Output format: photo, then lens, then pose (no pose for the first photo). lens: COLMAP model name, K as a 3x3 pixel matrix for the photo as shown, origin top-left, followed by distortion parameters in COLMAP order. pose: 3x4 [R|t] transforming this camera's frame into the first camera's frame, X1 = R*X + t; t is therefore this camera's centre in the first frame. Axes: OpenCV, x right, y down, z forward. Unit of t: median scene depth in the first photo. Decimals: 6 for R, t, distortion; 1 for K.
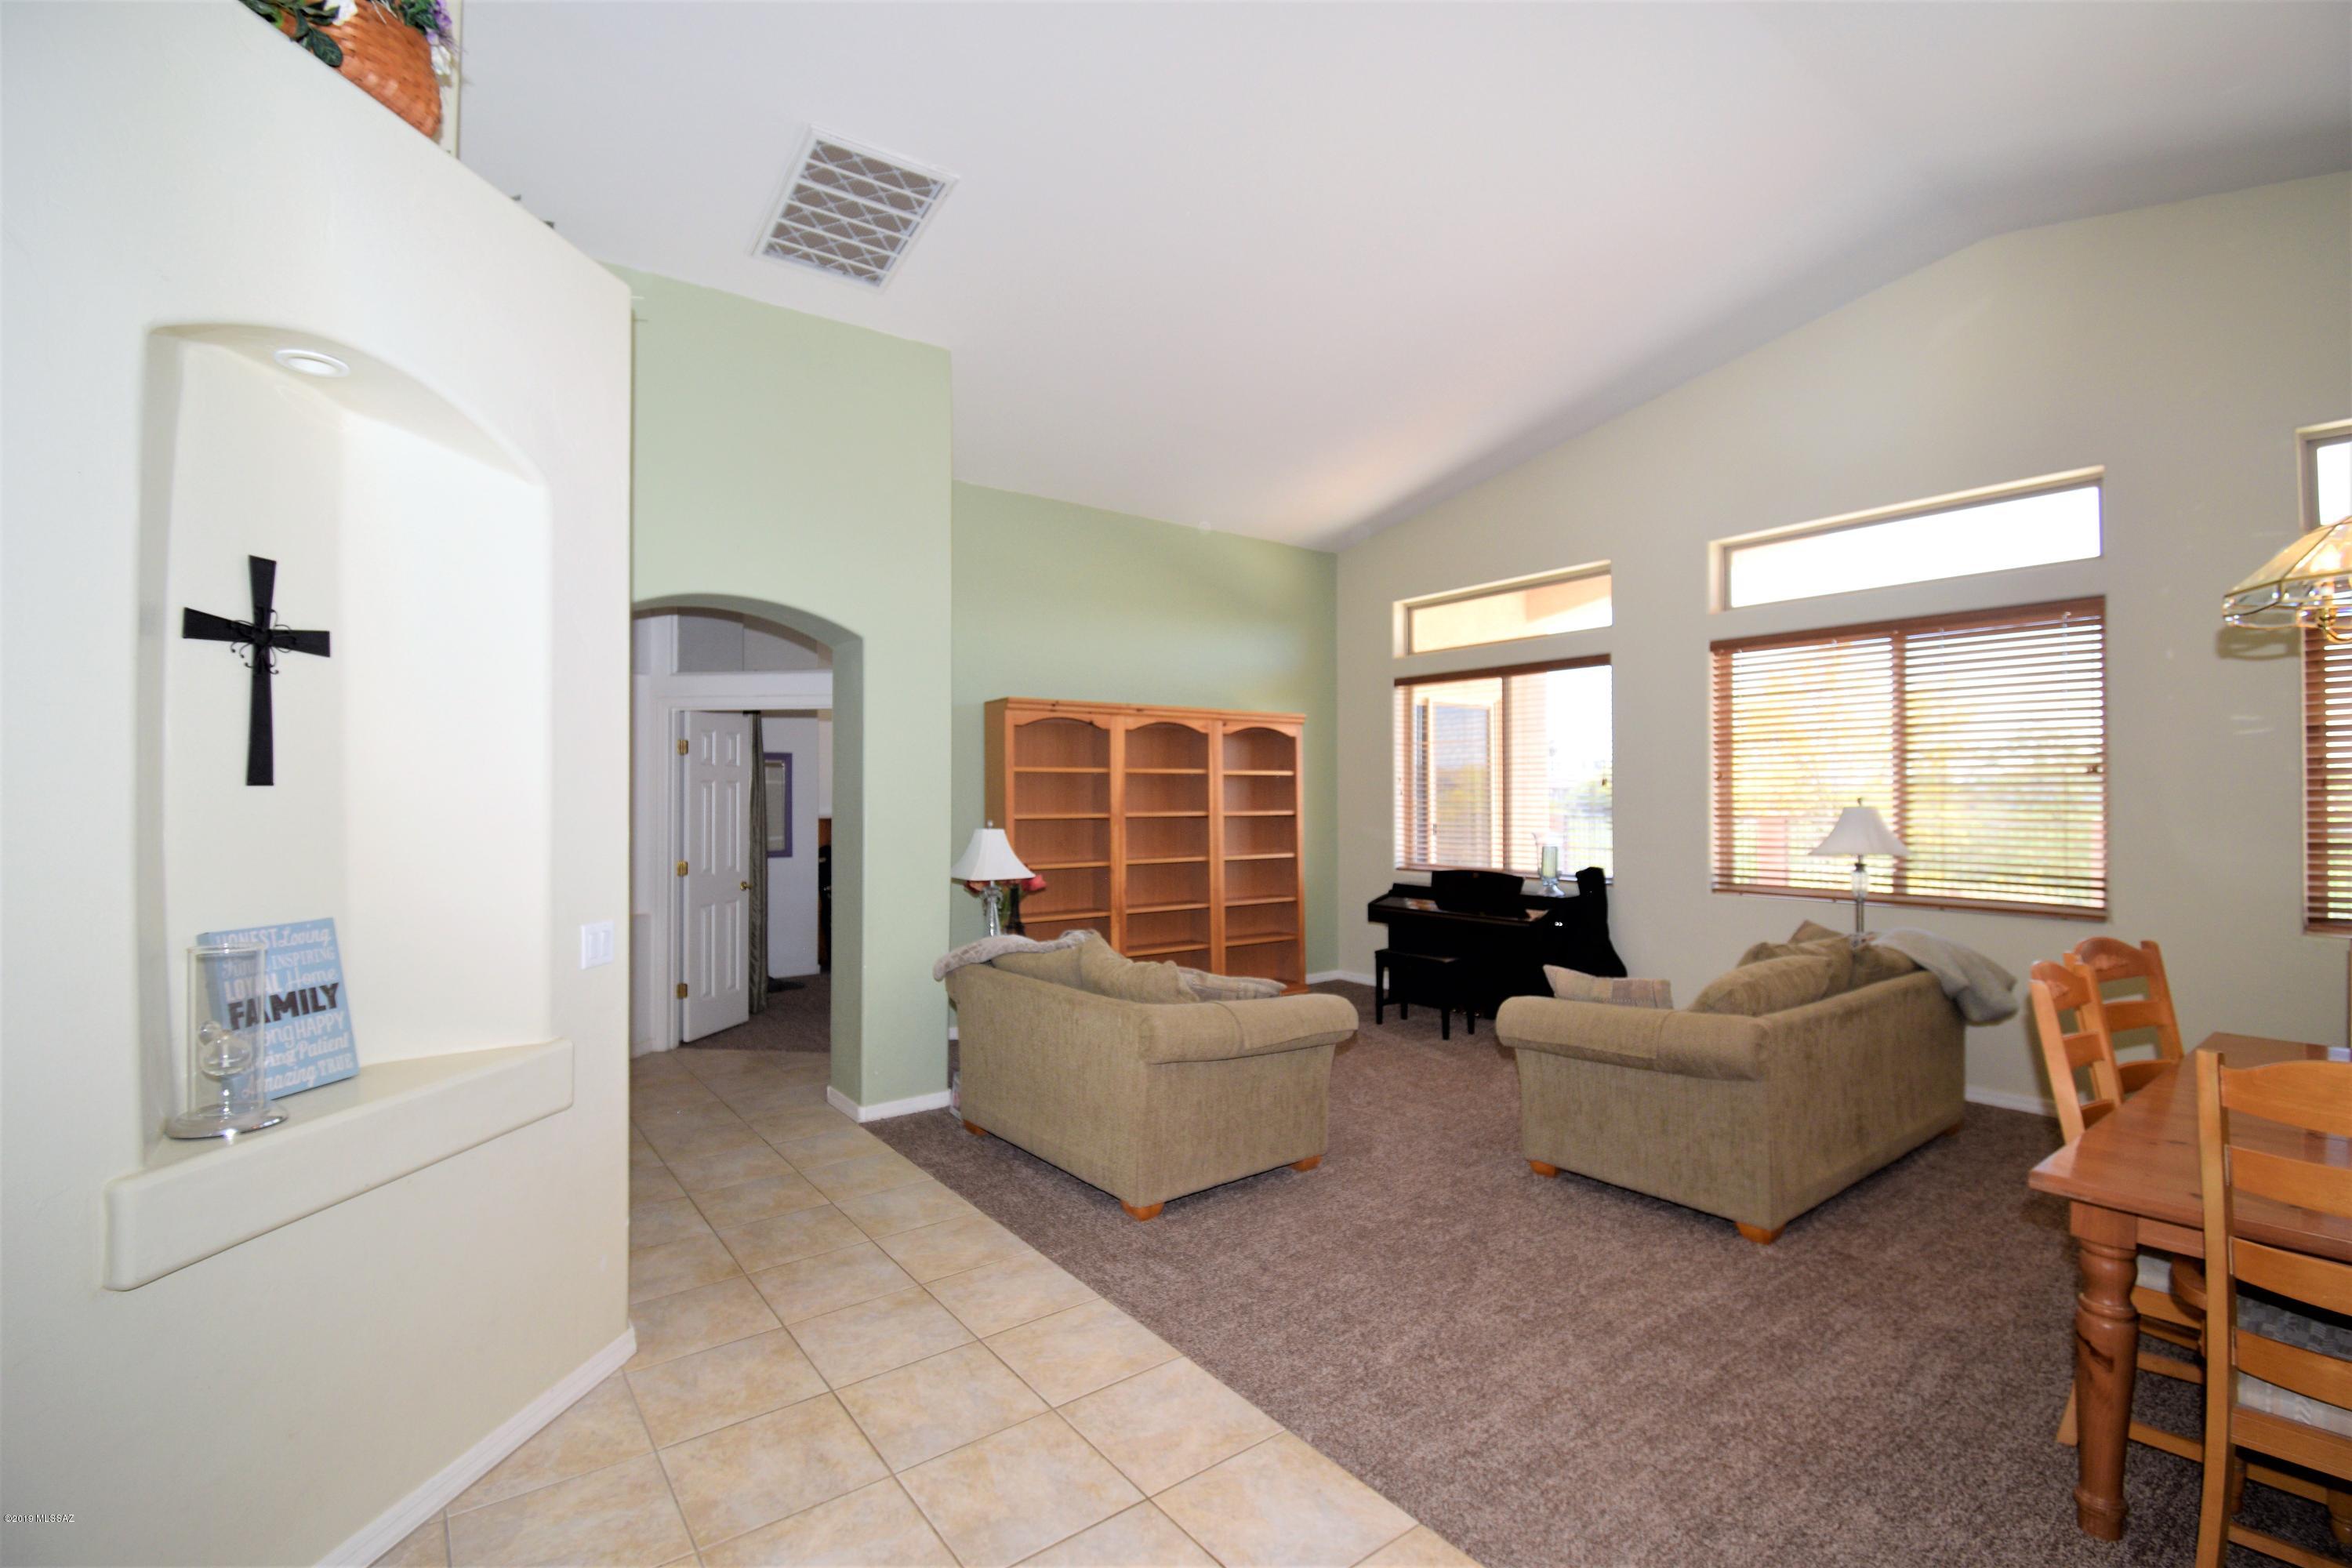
lens RADIAL K [[1035.4, 0, 1183.9], [0, 1035.4, 786.0], [0, 0, 1]] dist [0.020006, -0.023192]
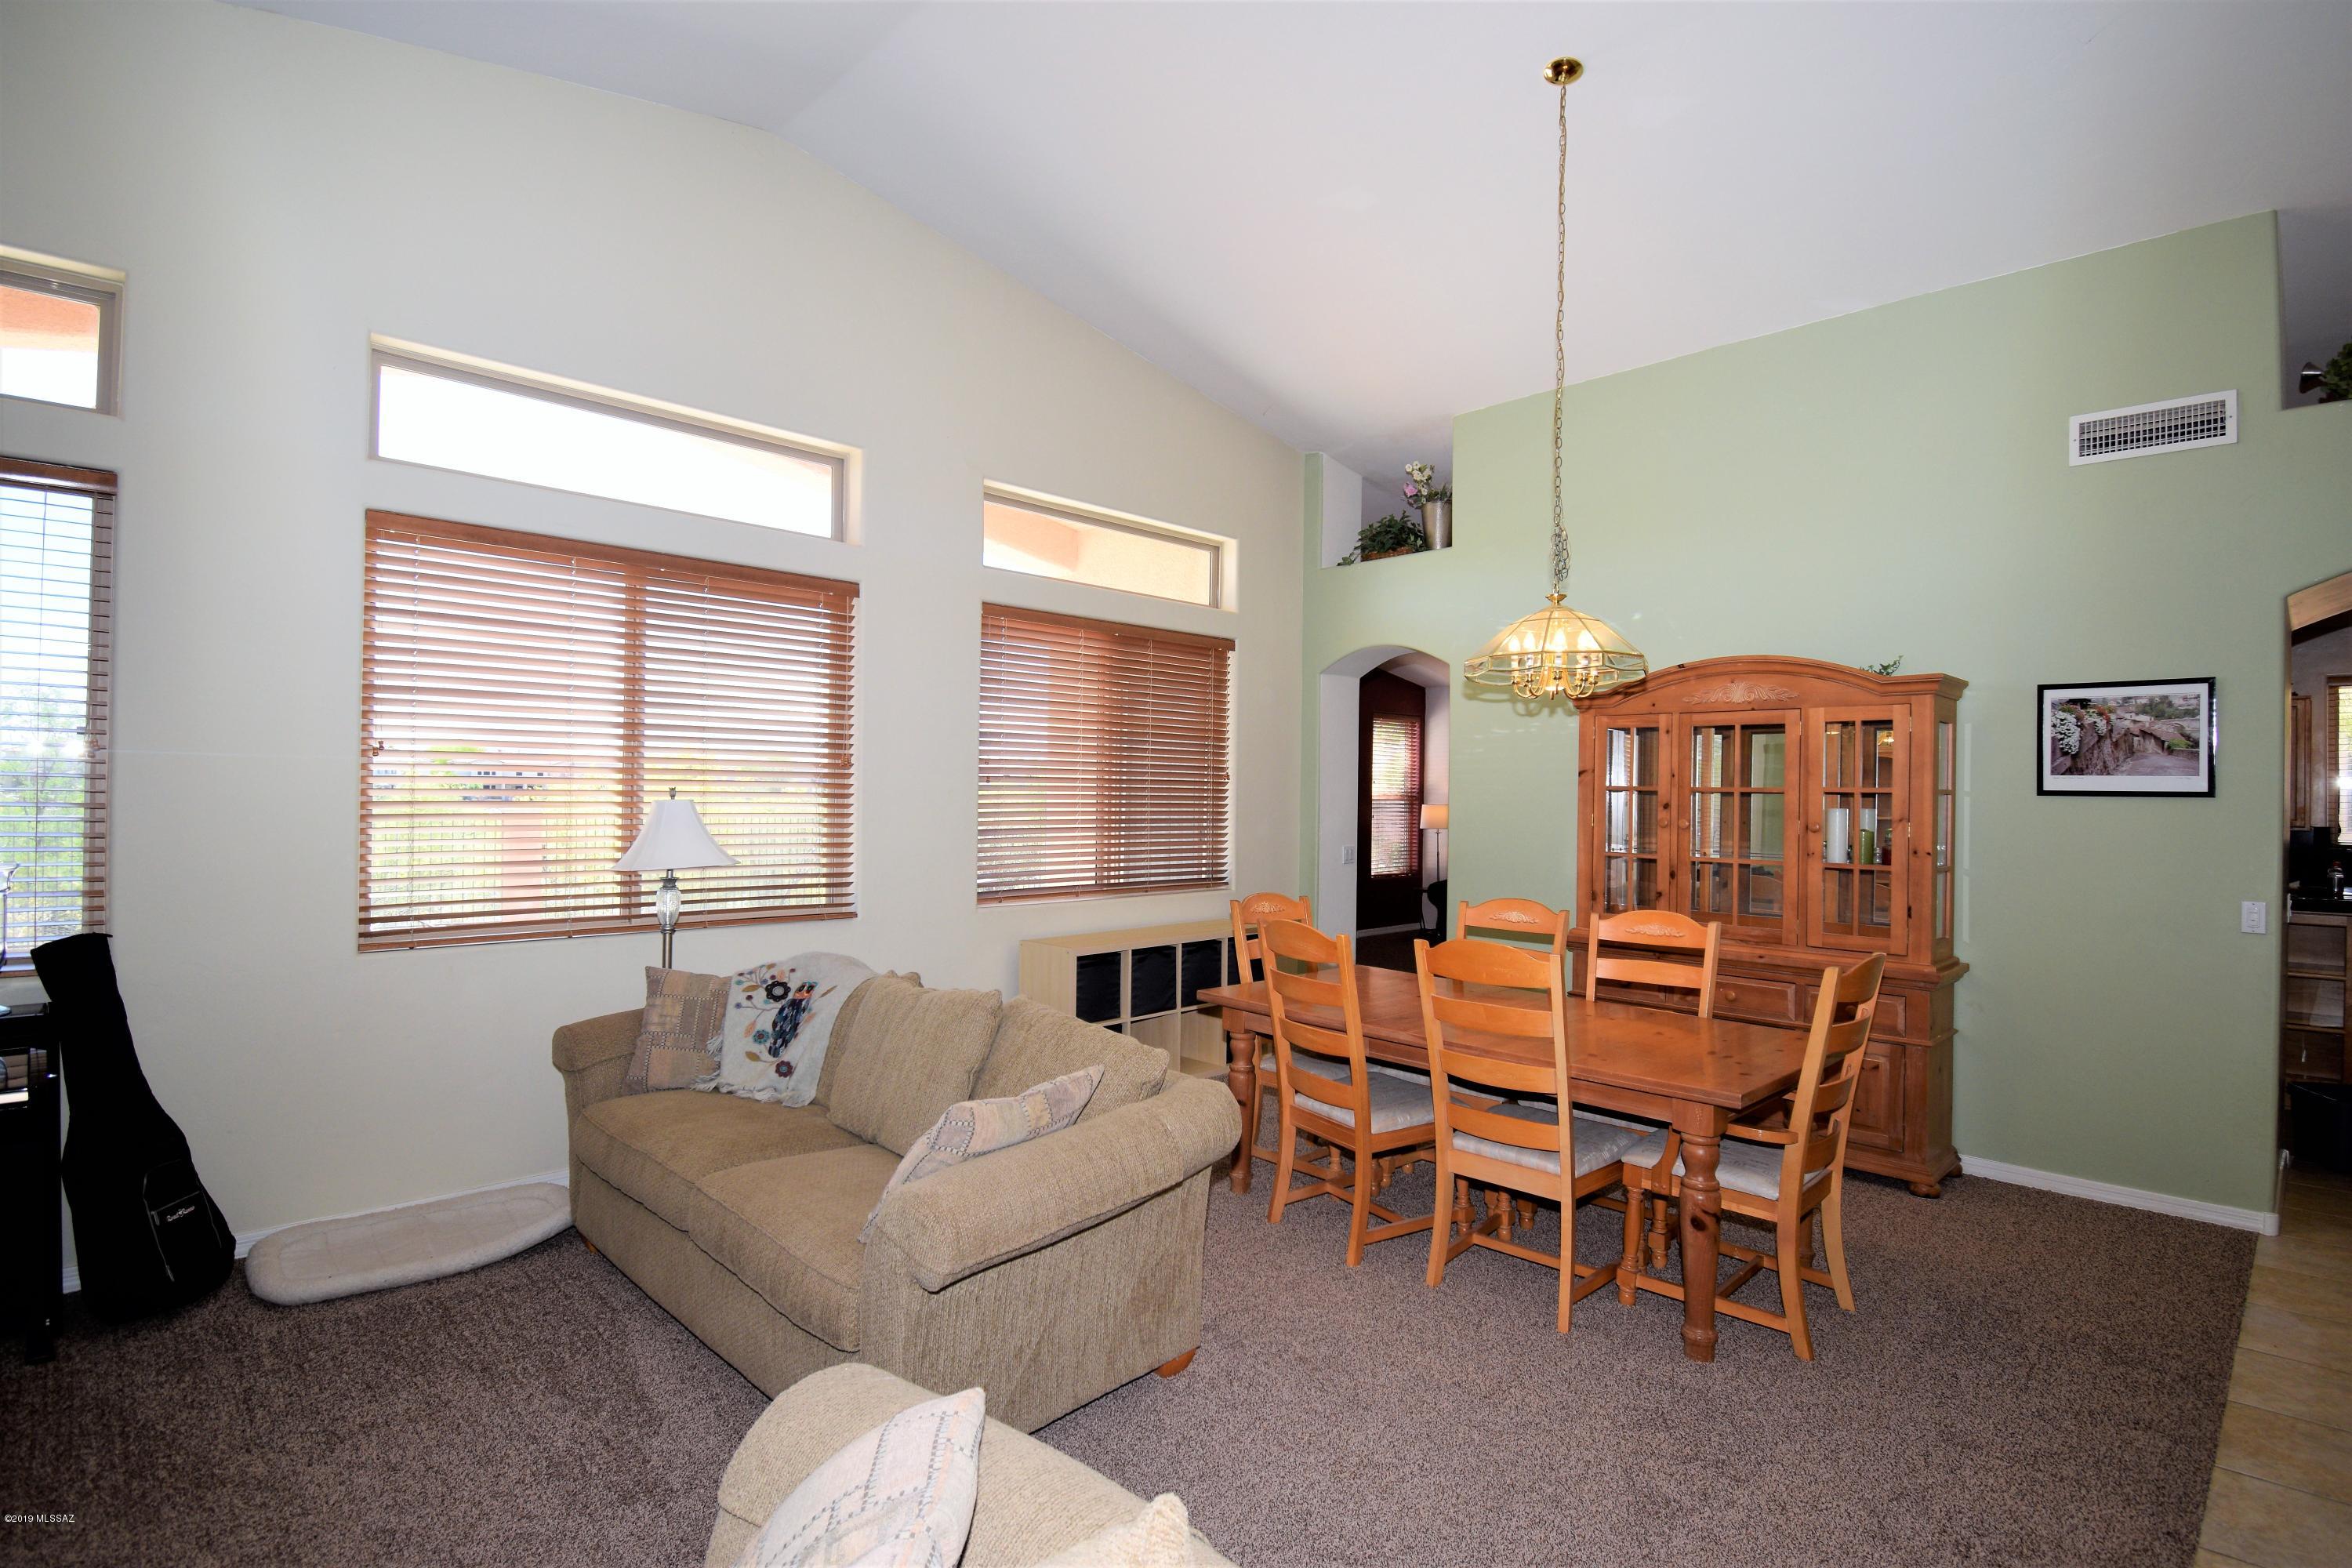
lens RADIAL K [[1147.1, 0, 1182.2], [0, 1147.1, 783.3], [0, 0, 1]] dist [-0.006074, -0.000690]
pose [[-0.127640, 0.013611, 0.991727, -0.177983], [-0.025830, 0.999521, -0.017042, 0.011691], [-0.991484, -0.027791, -0.127228, 0.699205]]
